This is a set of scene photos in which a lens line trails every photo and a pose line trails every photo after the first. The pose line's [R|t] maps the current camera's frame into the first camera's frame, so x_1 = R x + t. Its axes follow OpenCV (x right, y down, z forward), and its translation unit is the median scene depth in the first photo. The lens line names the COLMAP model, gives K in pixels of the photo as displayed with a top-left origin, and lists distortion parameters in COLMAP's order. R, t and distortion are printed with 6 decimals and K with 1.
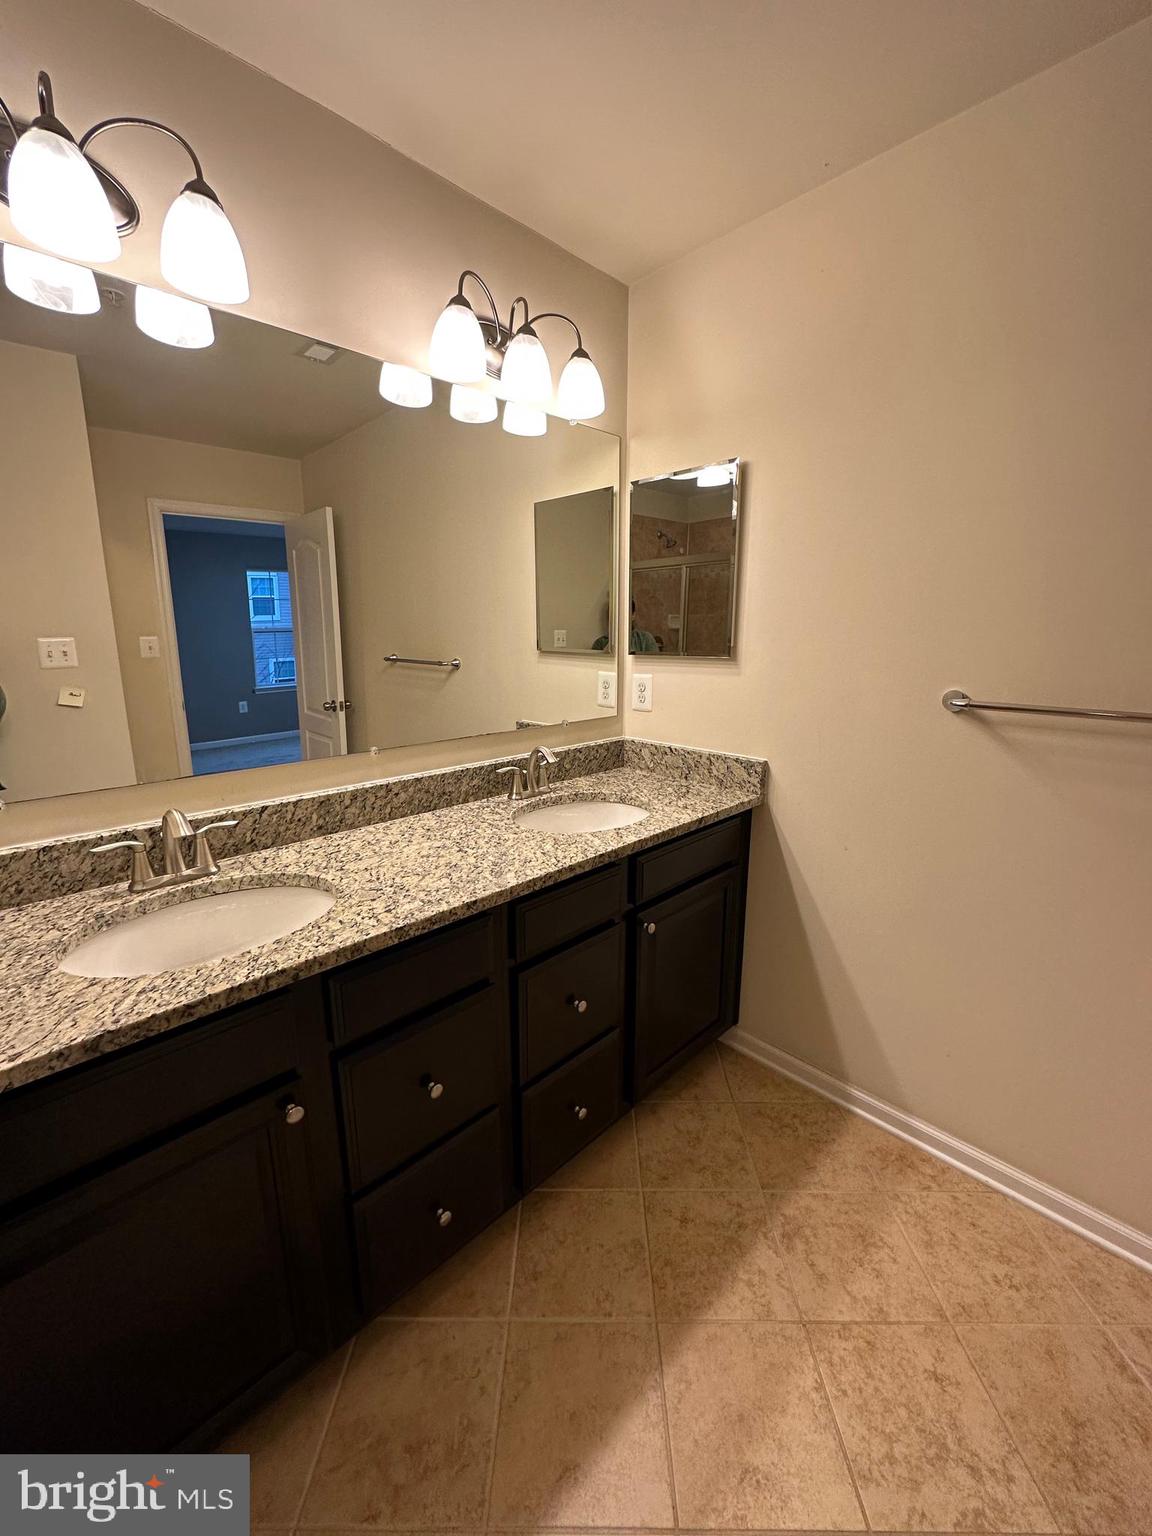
lens RADIAL K [[616.5, 0, 574.8], [0, 616.5, 770.7], [0, 0, 1]] dist [0.000322, 0.000306]
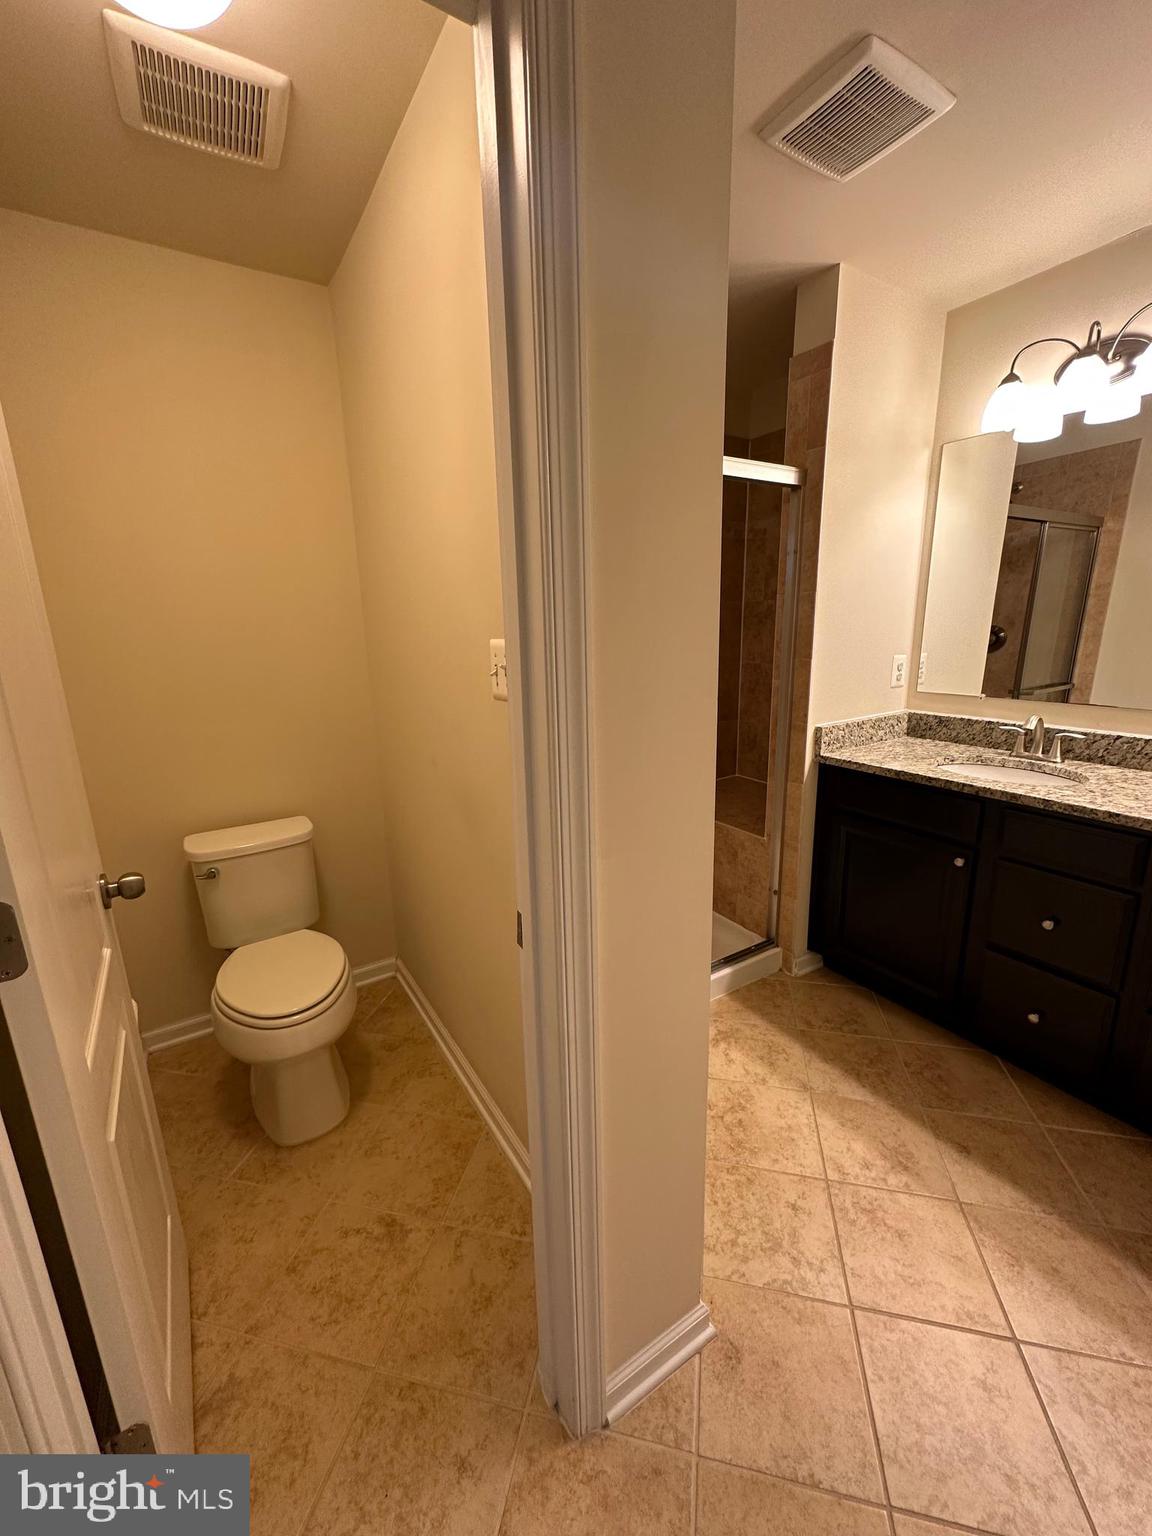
lens RADIAL K [[616.5, 0, 578.4], [0, 616.5, 768.1], [0, 0, 1]] dist [0.000322, 0.000306]
pose [[-0.206078, 0.233194, -0.950343, 1.126655], [-0.194779, 0.941979, 0.273379, -0.017729], [0.958954, 0.241445, -0.148700, 0.040304]]
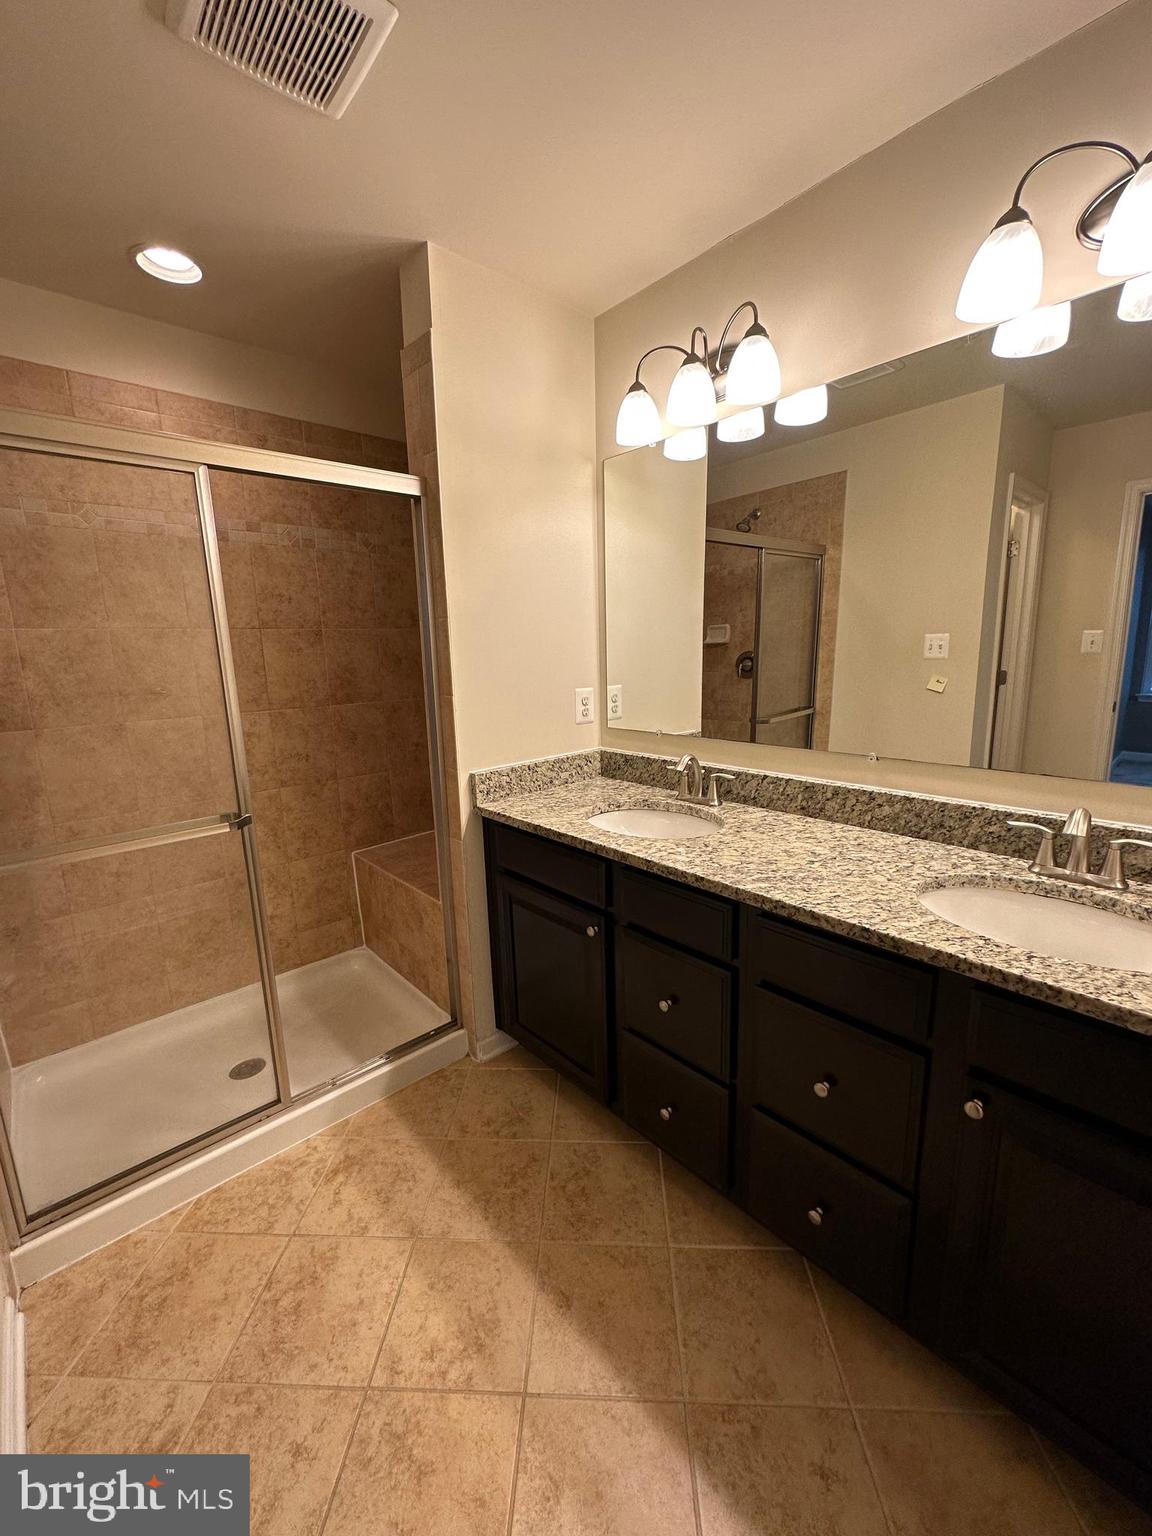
lens RADIAL K [[616.5, 0, 575.9], [0, 616.5, 768.2], [0, 0, 1]] dist [0.000322, 0.000306]
pose [[-0.038298, 0.201324, -0.978776, 0.782546], [-0.192582, 0.959645, 0.204925, -0.146299], [0.980533, 0.196343, 0.002019, 0.614234]]
